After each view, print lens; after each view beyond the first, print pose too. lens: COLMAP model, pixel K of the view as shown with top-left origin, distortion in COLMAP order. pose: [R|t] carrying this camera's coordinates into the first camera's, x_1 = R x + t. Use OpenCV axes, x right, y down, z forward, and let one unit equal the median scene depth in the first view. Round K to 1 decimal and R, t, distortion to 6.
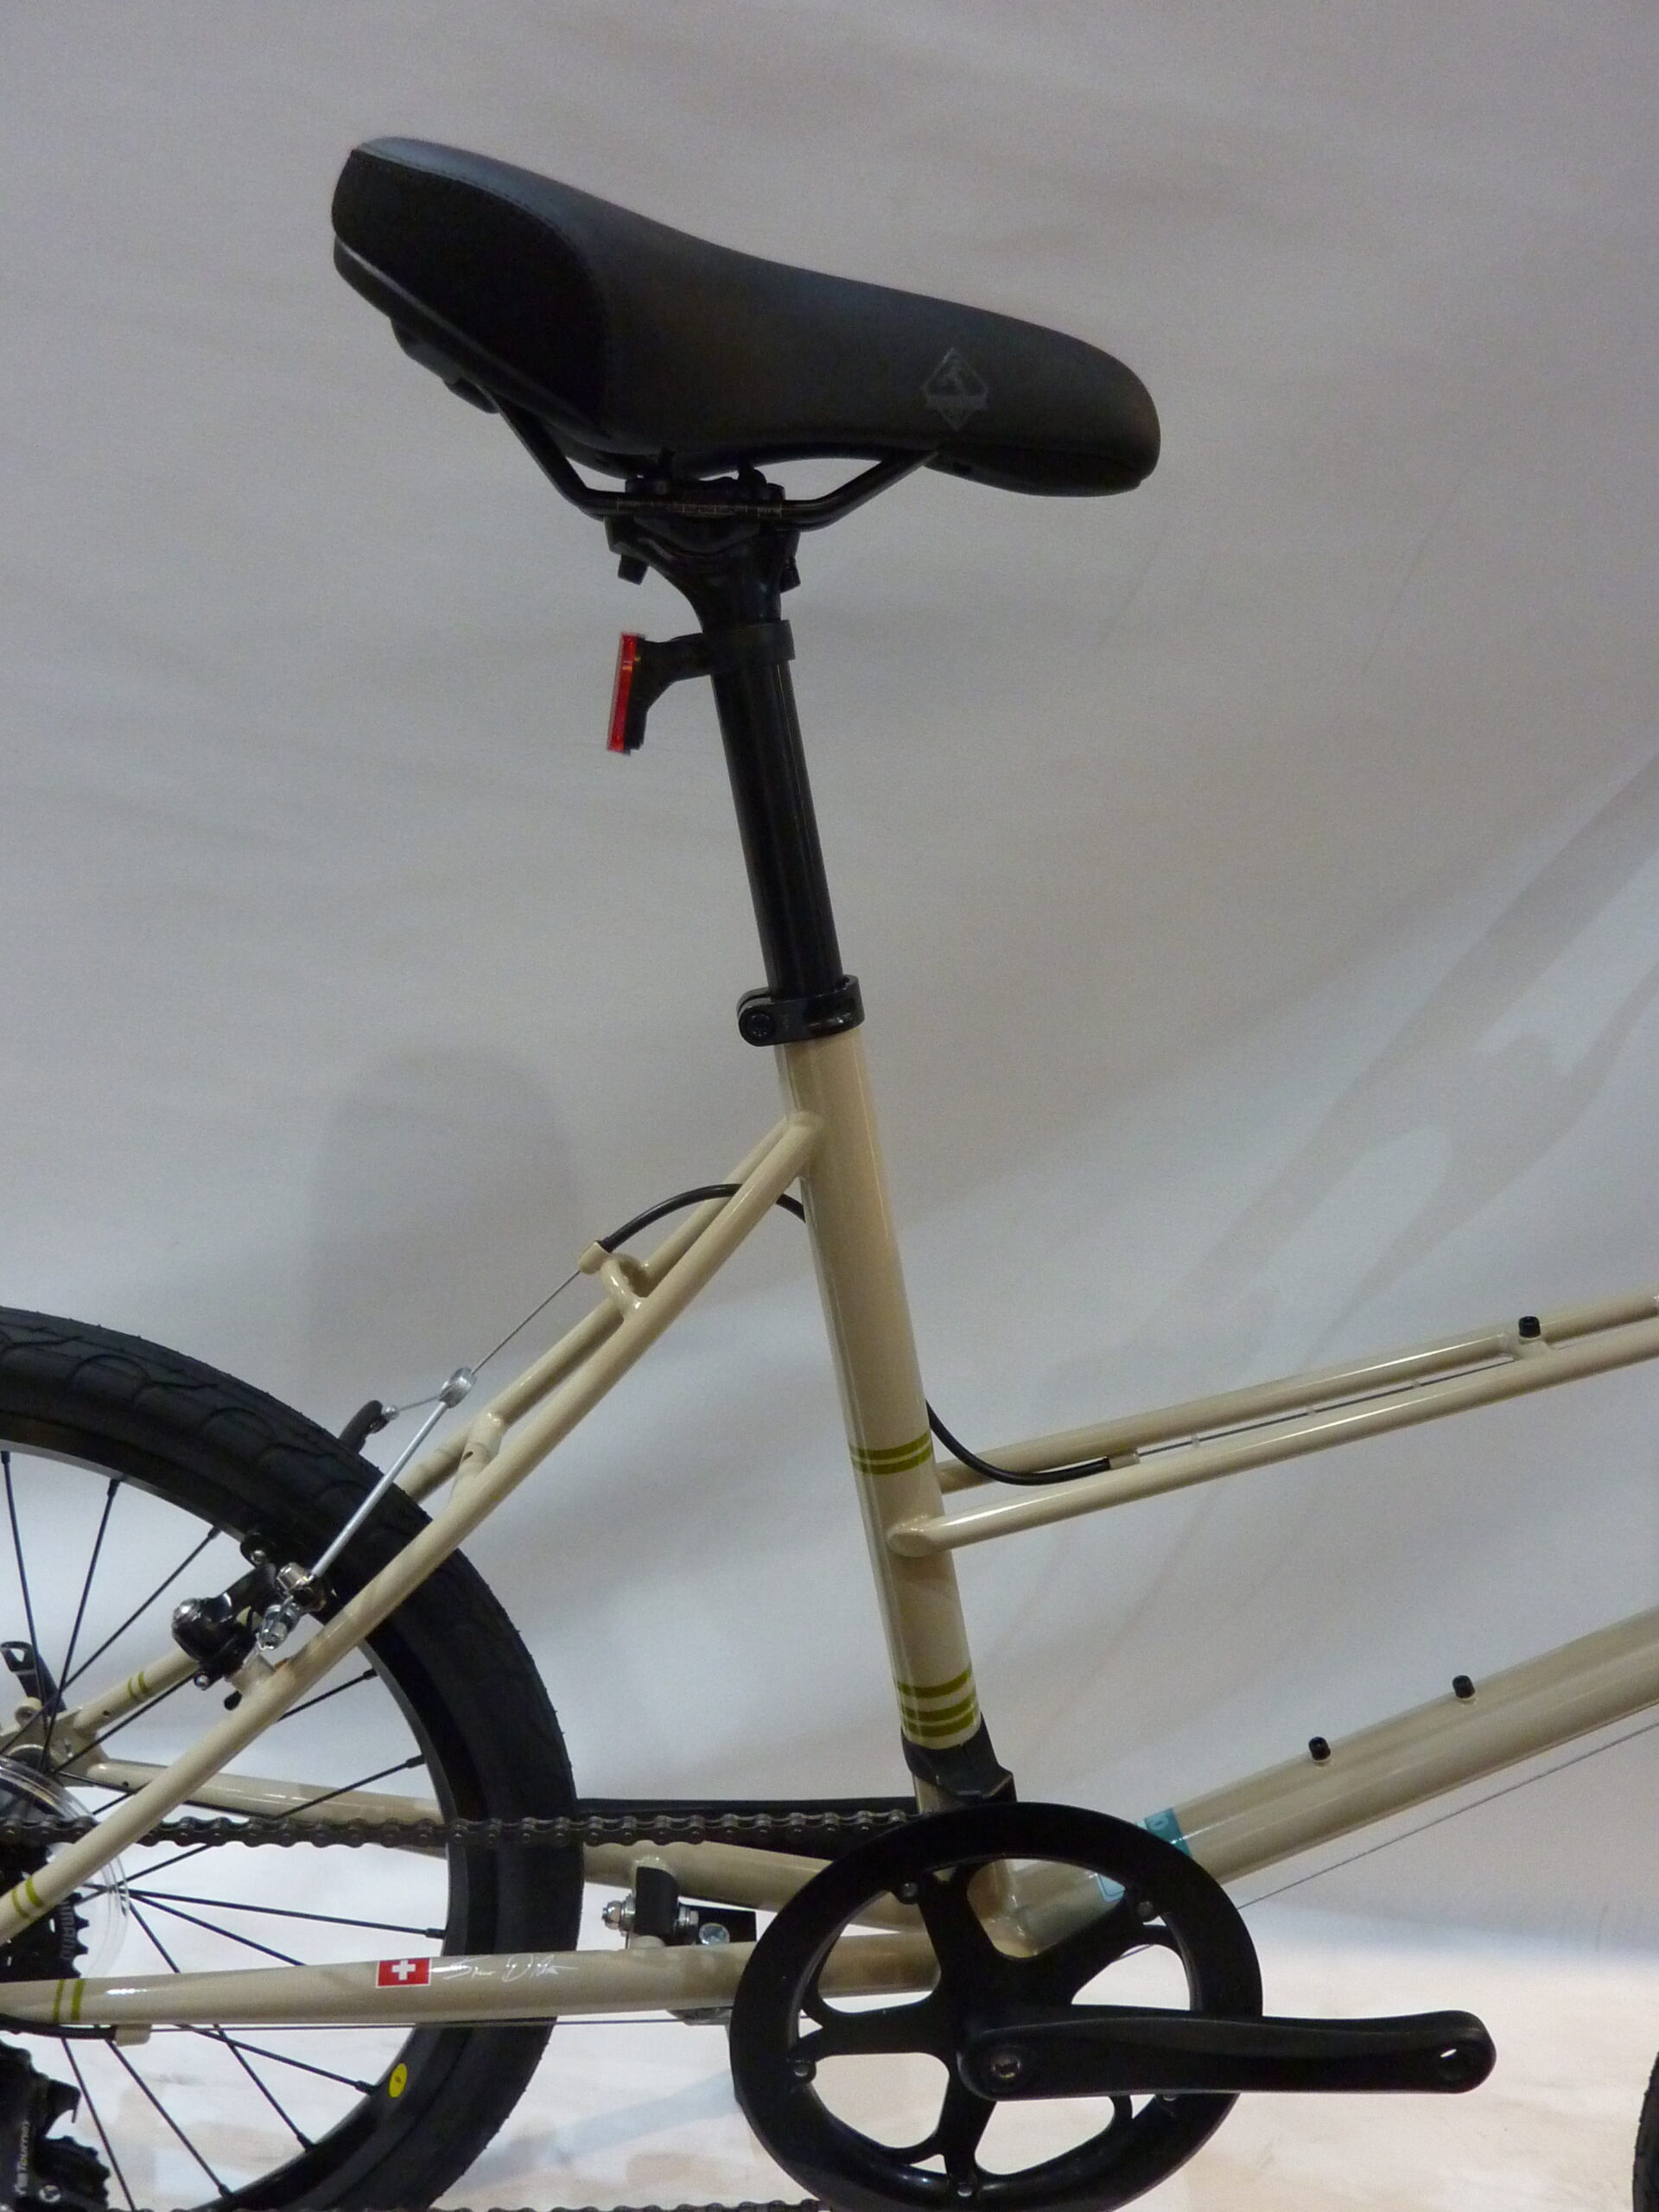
lens RADIAL K [[1695.3, 0, 834.0], [0, 1695.3, 1103.2], [0, 0, 1]] dist [-0.018397, -0.023584]
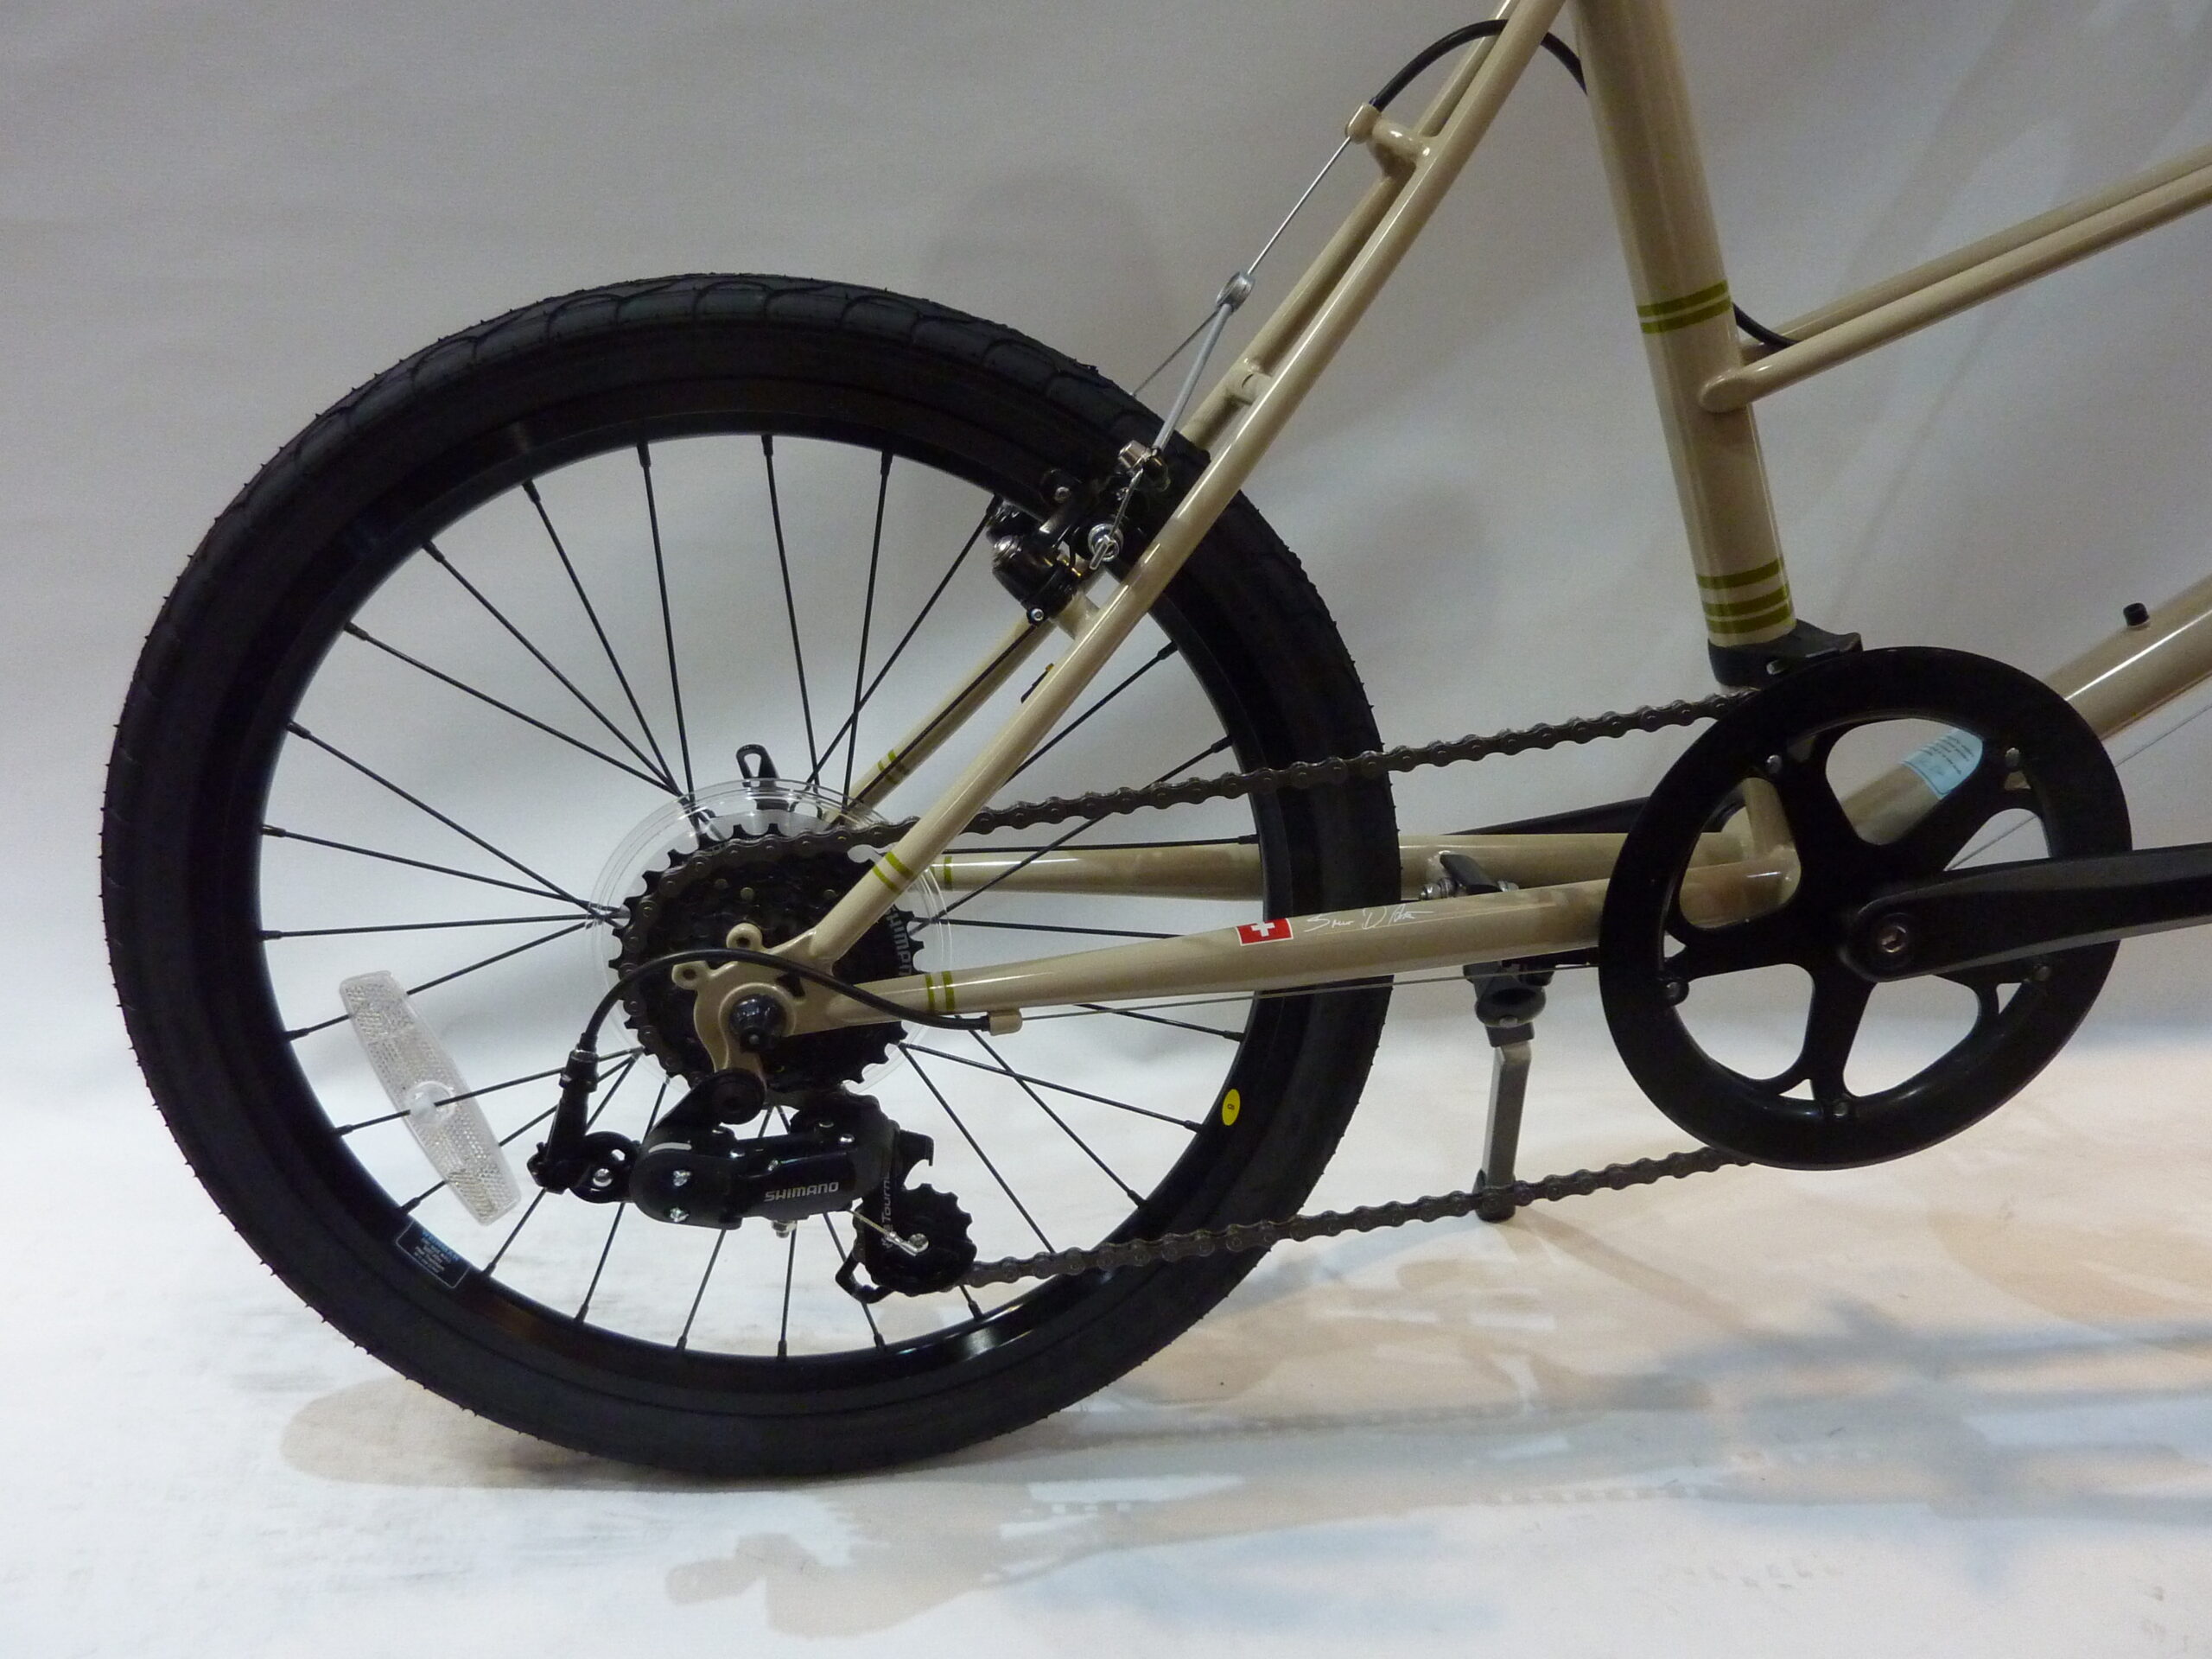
lens RADIAL K [[1695.3, 0, 1089.2], [0, 1695.3, 844.7], [0, 0, 1]] dist [-0.018397, -0.023584]
pose [[0.987673, -0.154426, -0.025572, -0.317449], [0.156078, 0.983988, 0.086065, 0.365244], [0.011871, -0.088996, 0.995961, 0.041555]]
